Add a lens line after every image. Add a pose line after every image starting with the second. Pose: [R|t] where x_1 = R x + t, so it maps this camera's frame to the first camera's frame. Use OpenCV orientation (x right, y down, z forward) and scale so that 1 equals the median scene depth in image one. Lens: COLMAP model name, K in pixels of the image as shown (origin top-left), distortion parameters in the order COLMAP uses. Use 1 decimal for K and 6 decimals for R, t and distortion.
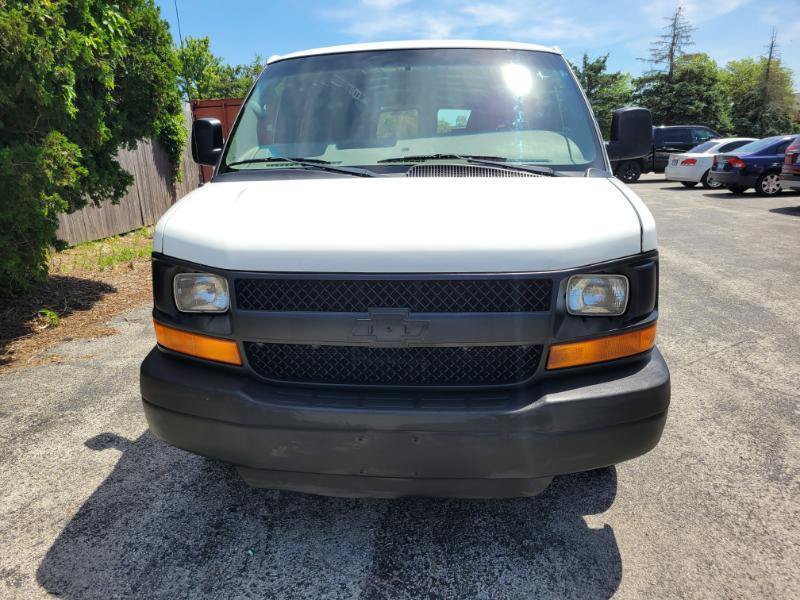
lens RADIAL K [[615.4, 0, 386.2], [0, 615.4, 298.4], [0, 0, 1]] dist [0.048050, -0.033723]
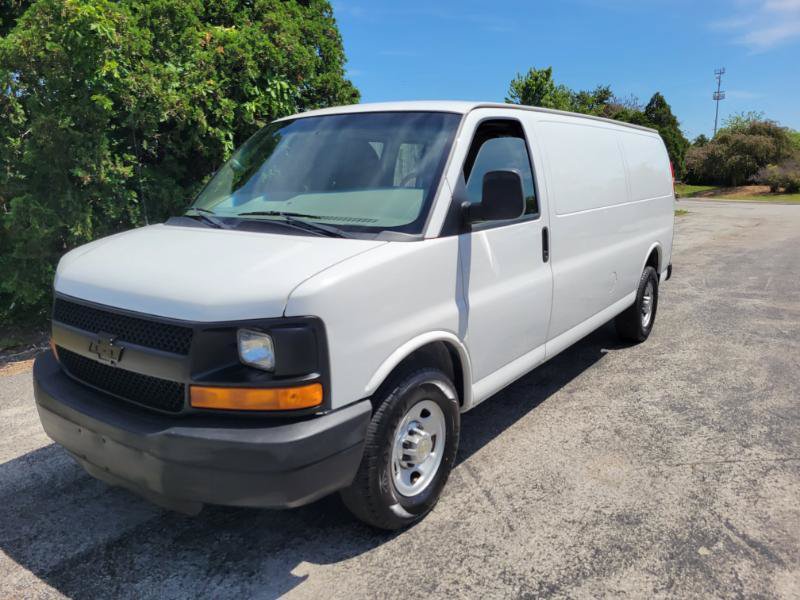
lens RADIAL K [[615.4, 0, 386.2], [0, 615.4, 298.4], [0, 0, 1]] dist [0.048050, -0.033723]
pose [[0.845517, 0.111622, -0.522150, 0.487868], [-0.130205, 0.991487, 0.001114, -0.056786], [0.517829, 0.067045, 0.852853, 0.080029]]
